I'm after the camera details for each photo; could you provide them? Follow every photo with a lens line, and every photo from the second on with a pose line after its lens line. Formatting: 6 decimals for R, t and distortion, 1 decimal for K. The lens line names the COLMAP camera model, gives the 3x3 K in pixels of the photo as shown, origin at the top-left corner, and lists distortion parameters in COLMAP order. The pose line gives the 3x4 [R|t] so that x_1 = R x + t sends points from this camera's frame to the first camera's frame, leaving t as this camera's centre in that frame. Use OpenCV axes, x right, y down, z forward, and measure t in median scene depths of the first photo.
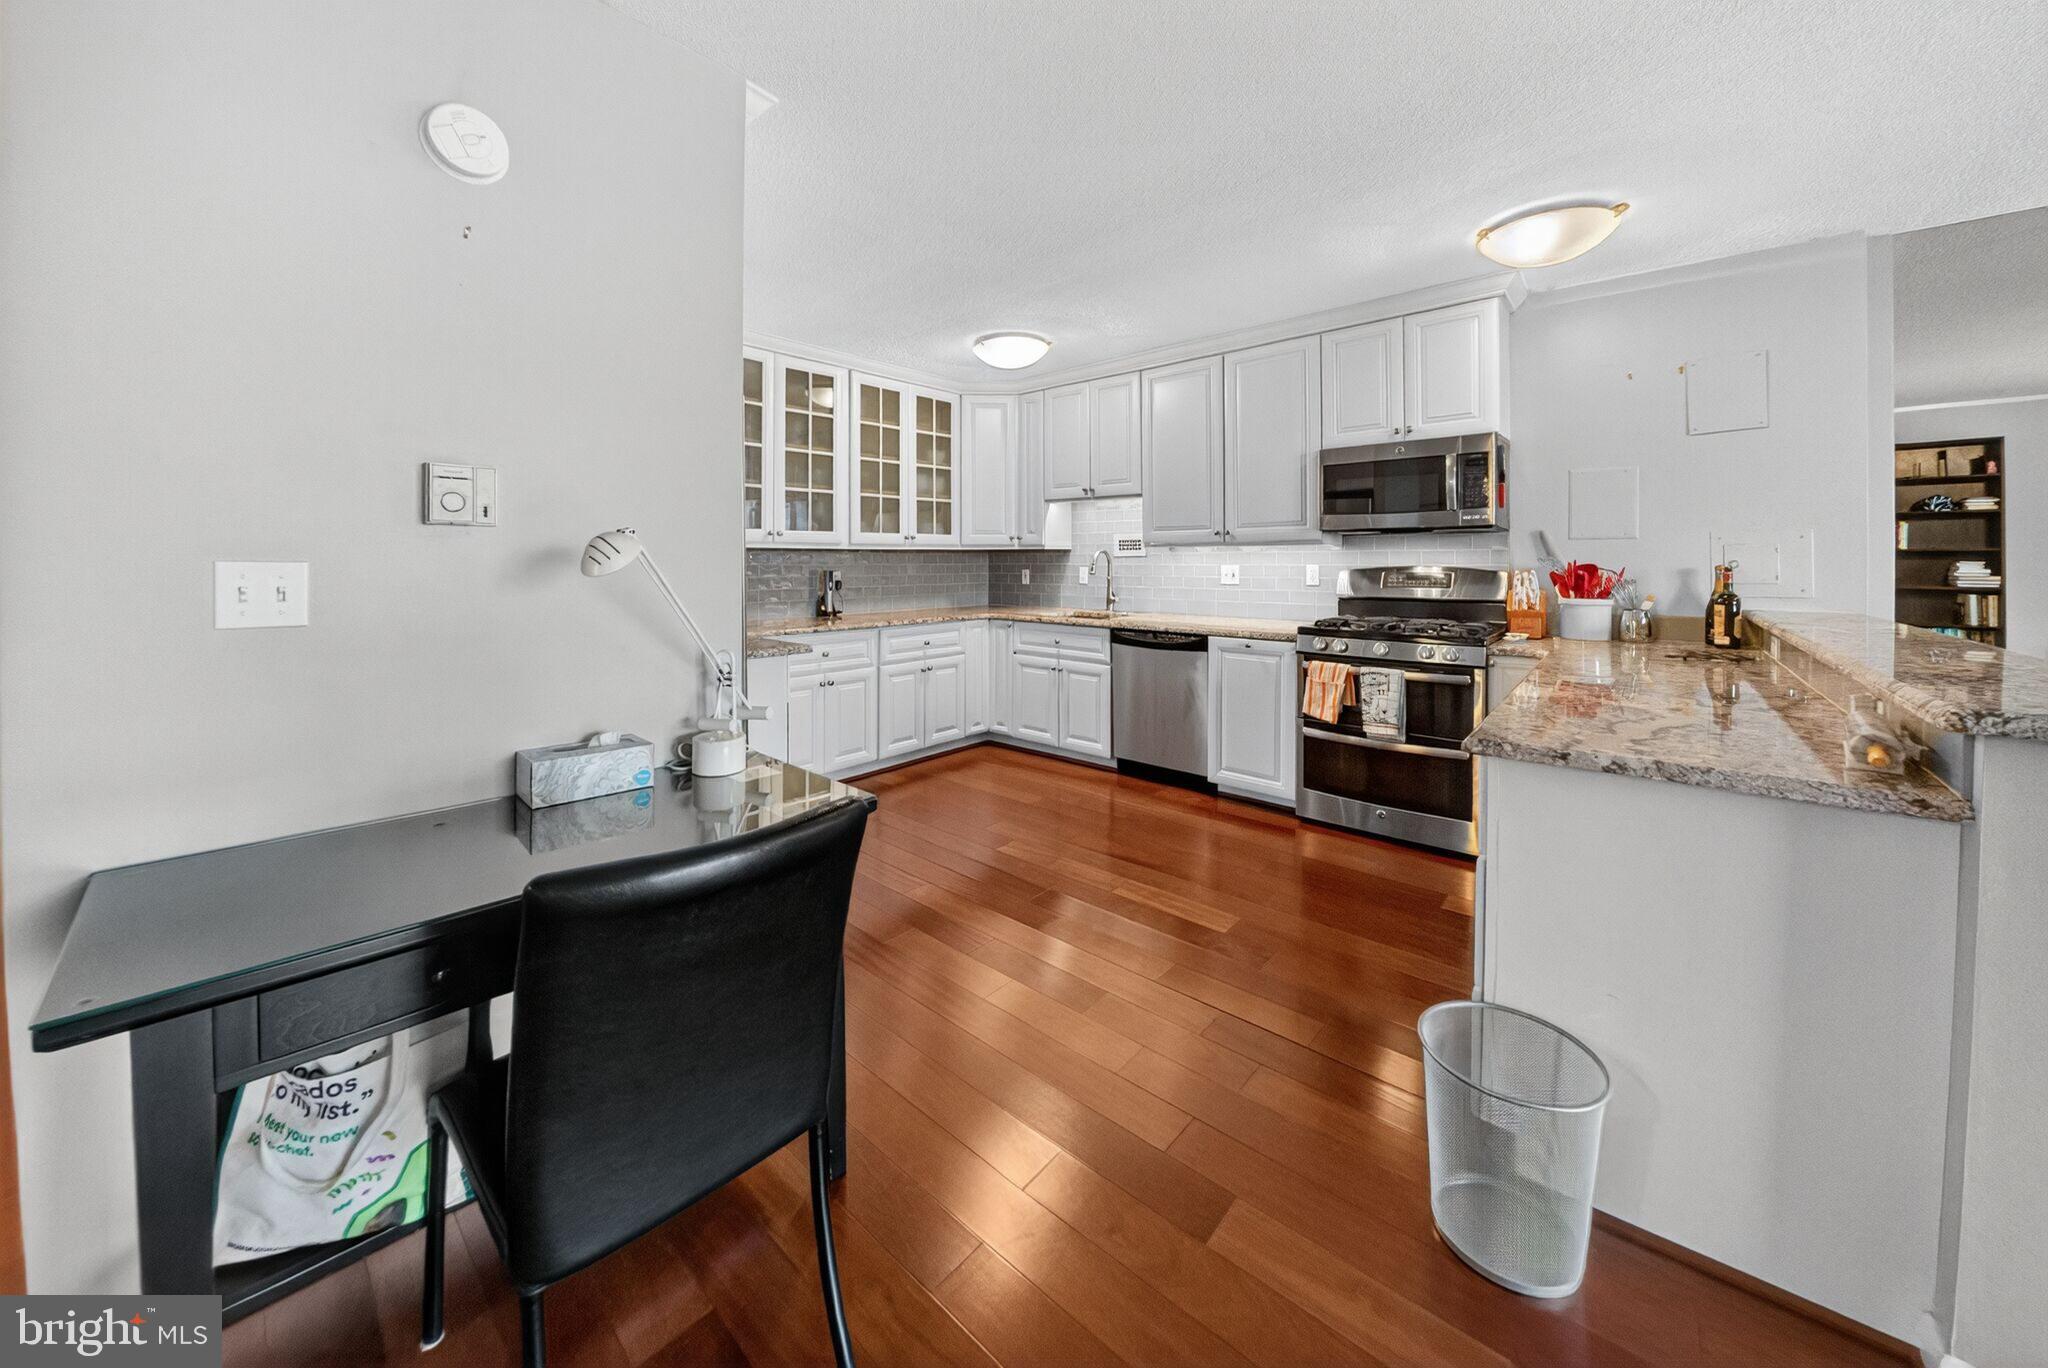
lens RADIAL K [[745.6, 0, 1035.9], [0, 745.6, 559.8], [0, 0, 1]] dist [-0.054407, 0.008260]
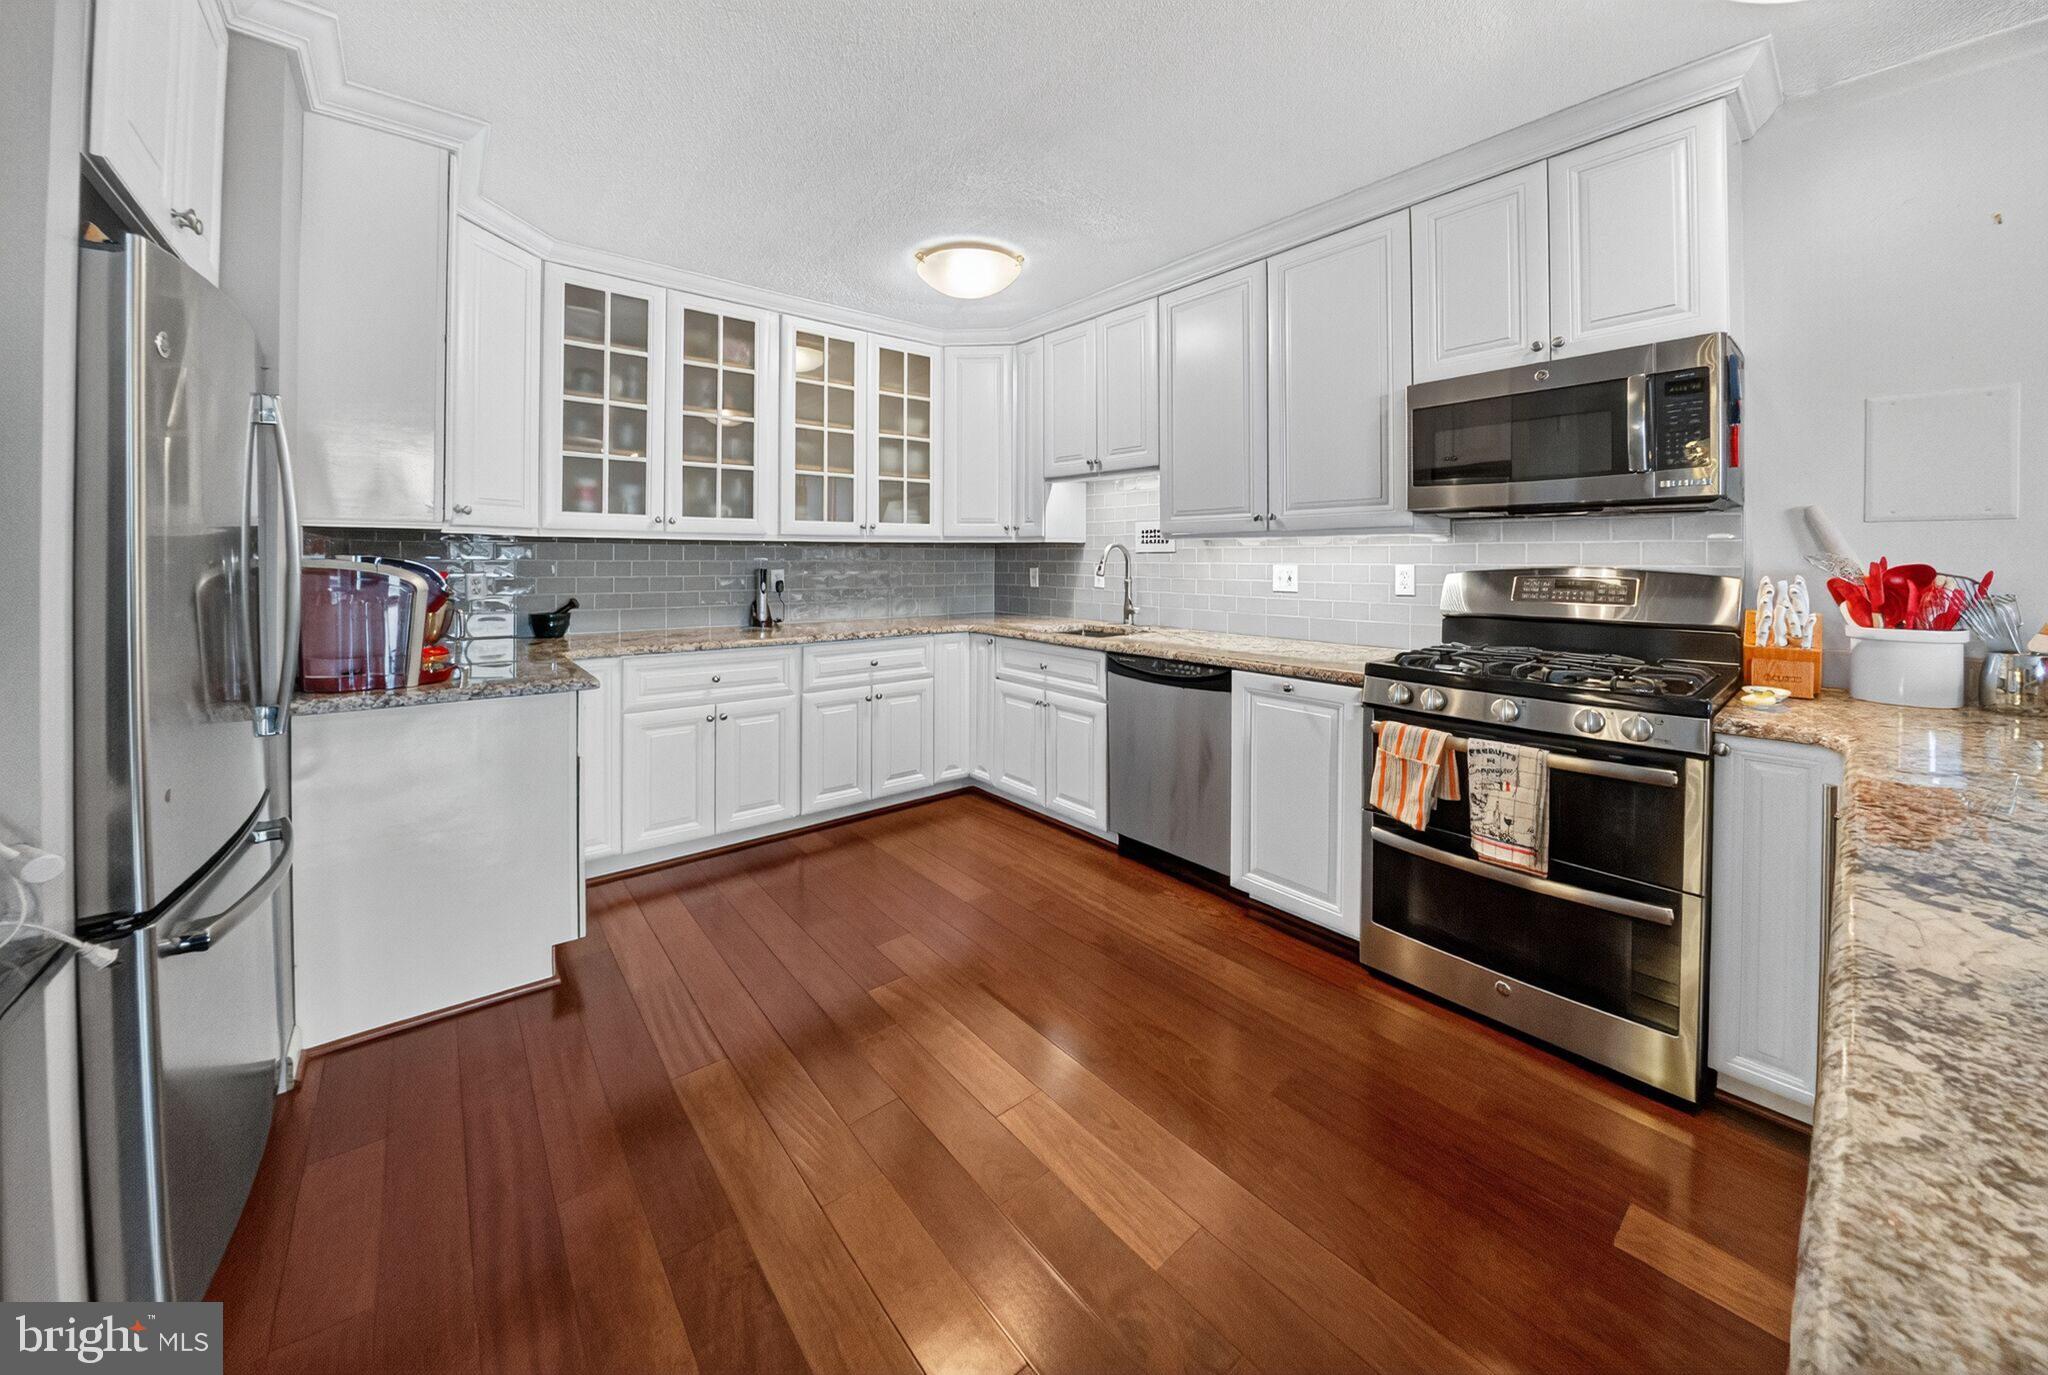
lens RADIAL K [[745.6, 0, 1035.9], [0, 745.6, 563.3], [0, 0, 1]] dist [-0.054407, 0.008260]
pose [[0.988508, 0.004699, -0.151095, 0.150258], [-0.003668, 0.999968, 0.007100, 0.002551], [0.151123, -0.006464, 0.988494, 0.299957]]
